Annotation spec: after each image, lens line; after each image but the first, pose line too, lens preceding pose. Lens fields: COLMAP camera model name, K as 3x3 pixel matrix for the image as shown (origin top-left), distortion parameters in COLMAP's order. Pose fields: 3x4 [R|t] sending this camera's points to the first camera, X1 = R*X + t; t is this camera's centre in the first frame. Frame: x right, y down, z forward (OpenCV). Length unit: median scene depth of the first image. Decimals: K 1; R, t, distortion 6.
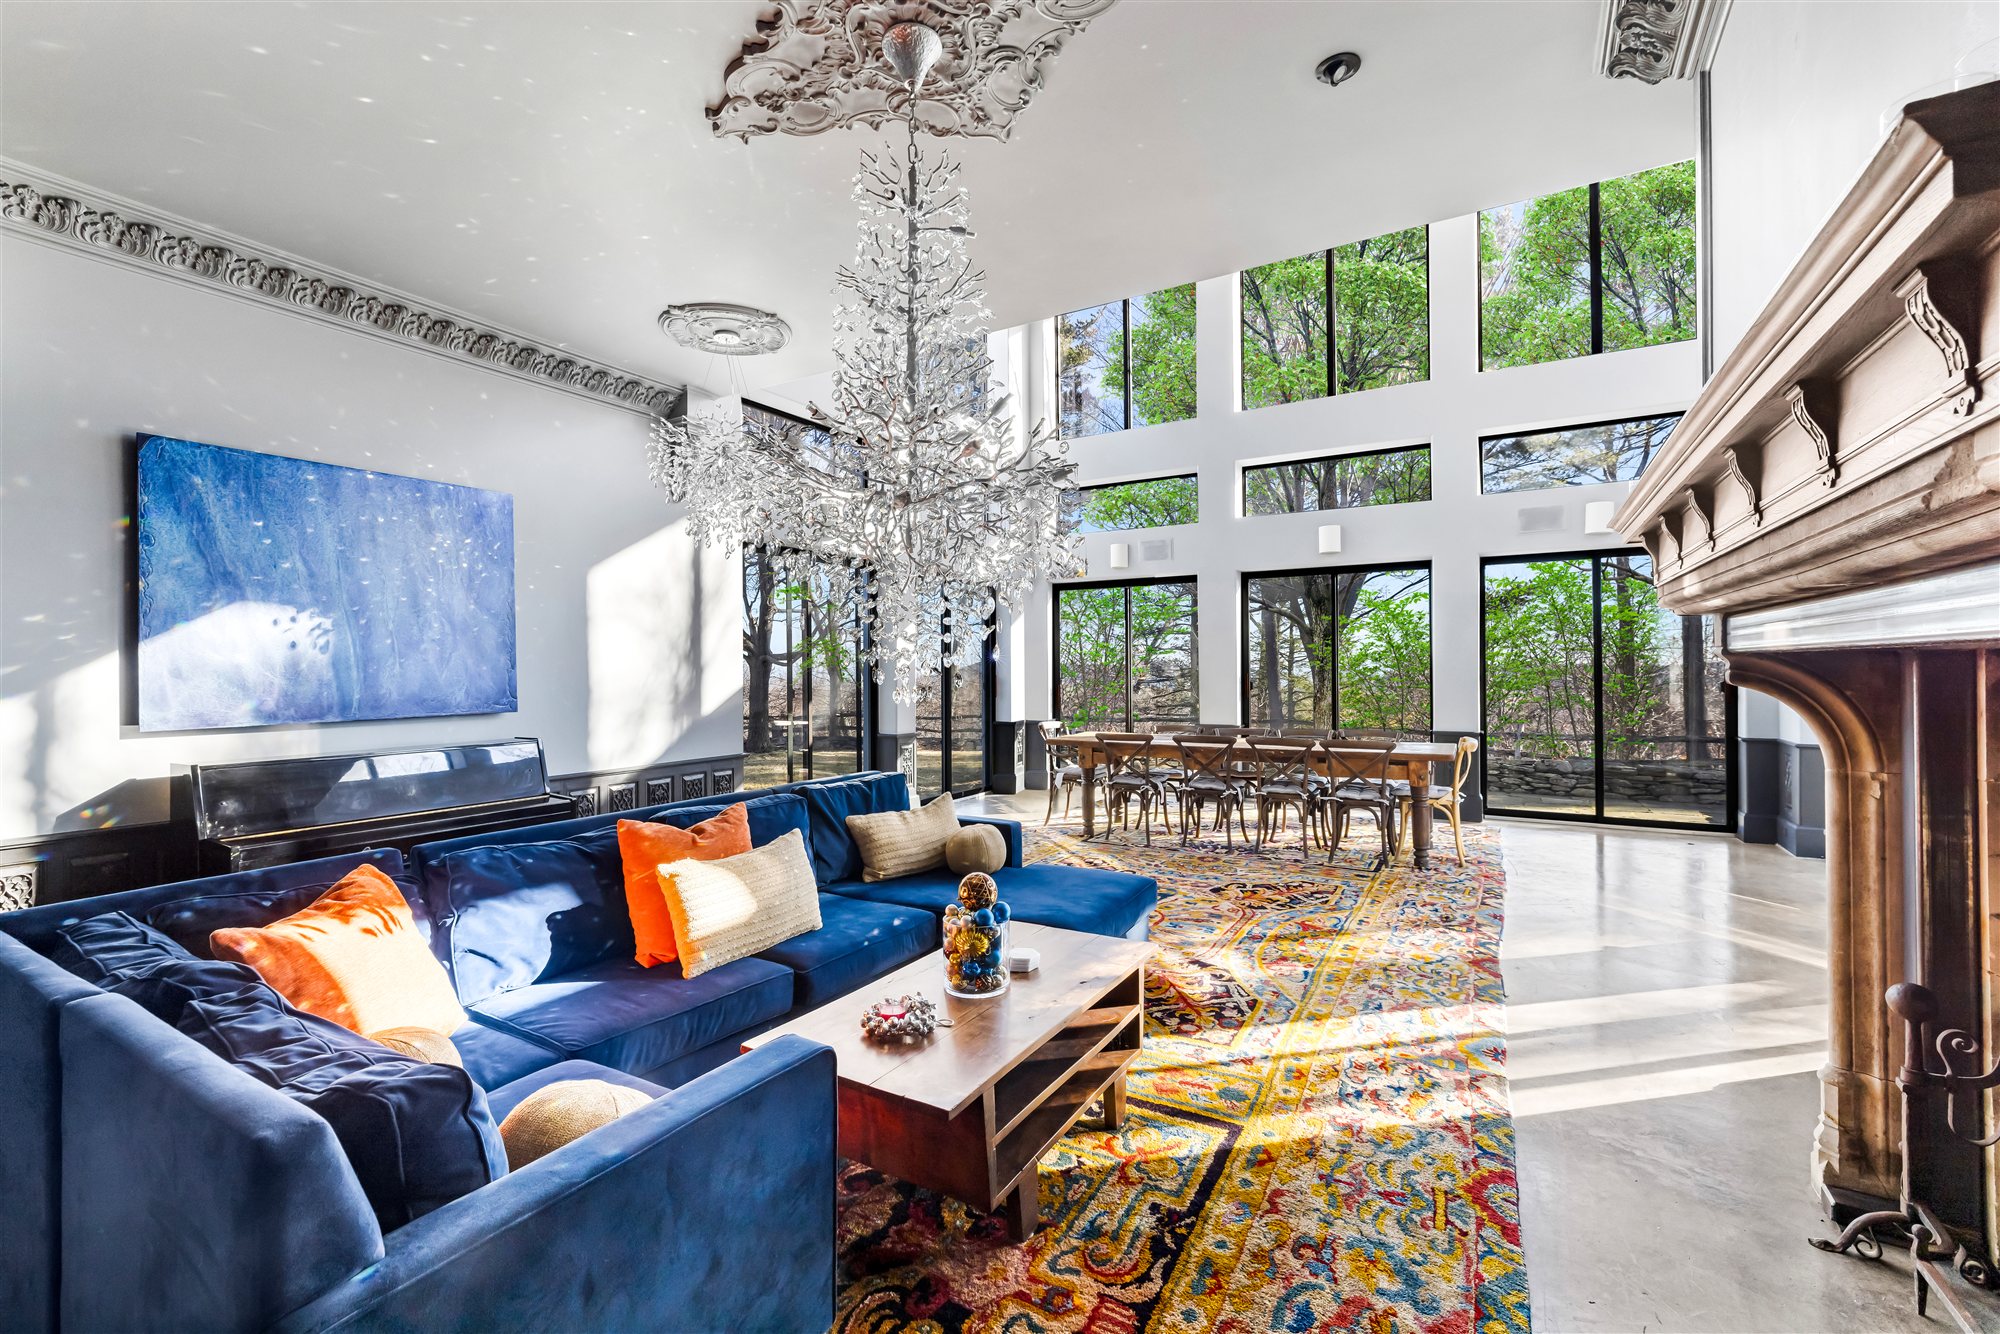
lens RADIAL K [[852.5, 0, 996.0], [0, 852.5, 666.7], [0, 0, 1]] dist [0.001207, -0.000151]
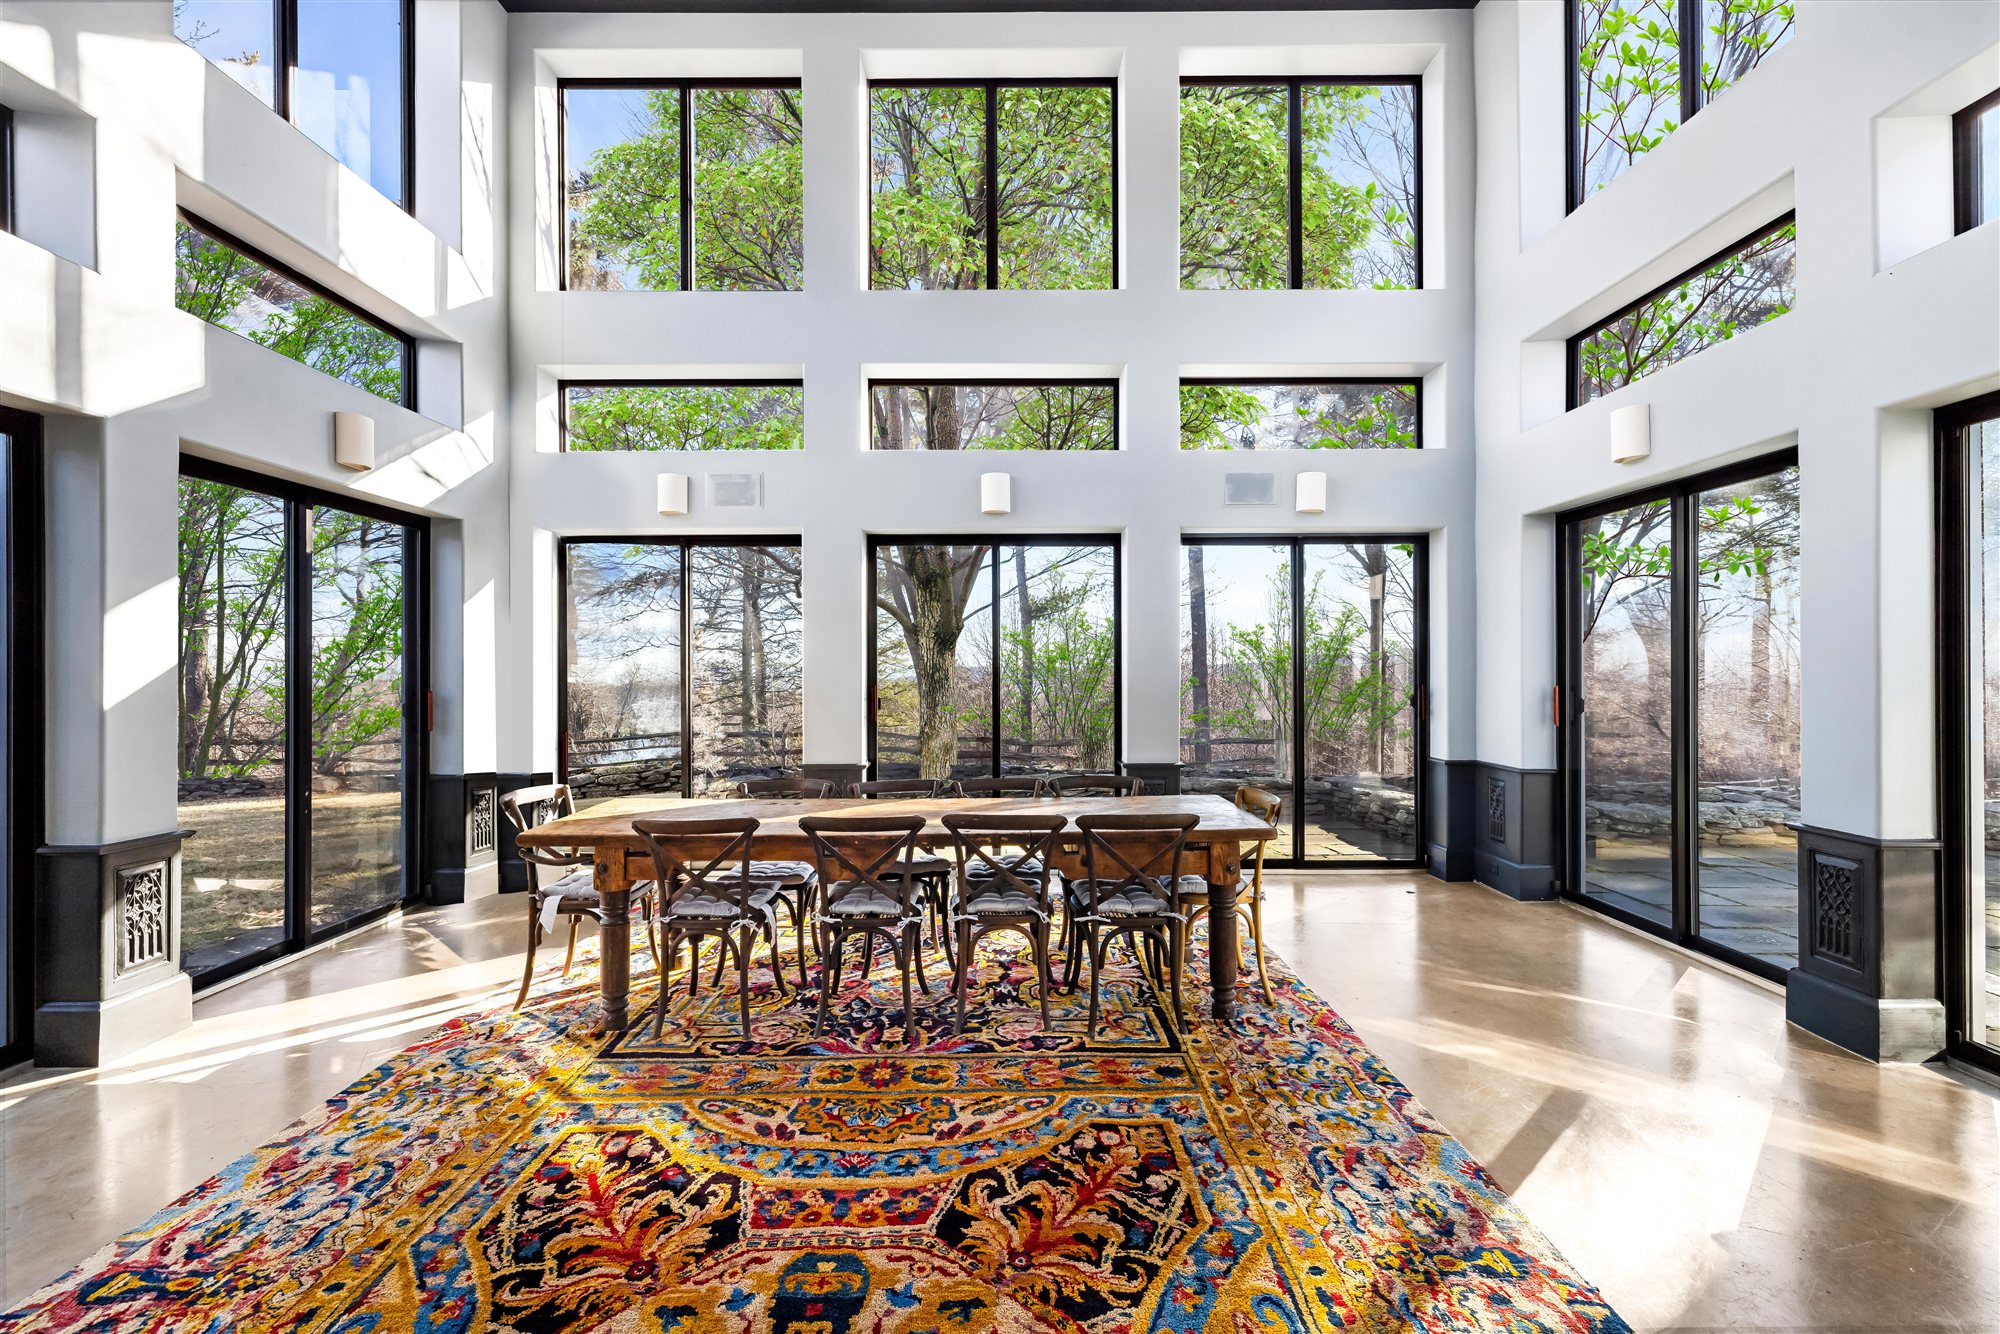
lens RADIAL K [[852.5, 0, 993.1], [0, 852.5, 668.9], [0, 0, 1]] dist [0.001207, -0.000151]
pose [[0.864633, 0.004580, 0.502384, 0.043667], [-0.004818, 0.999988, -0.000825, -0.006149], [-0.502381, -0.001707, 0.864644, 0.418486]]
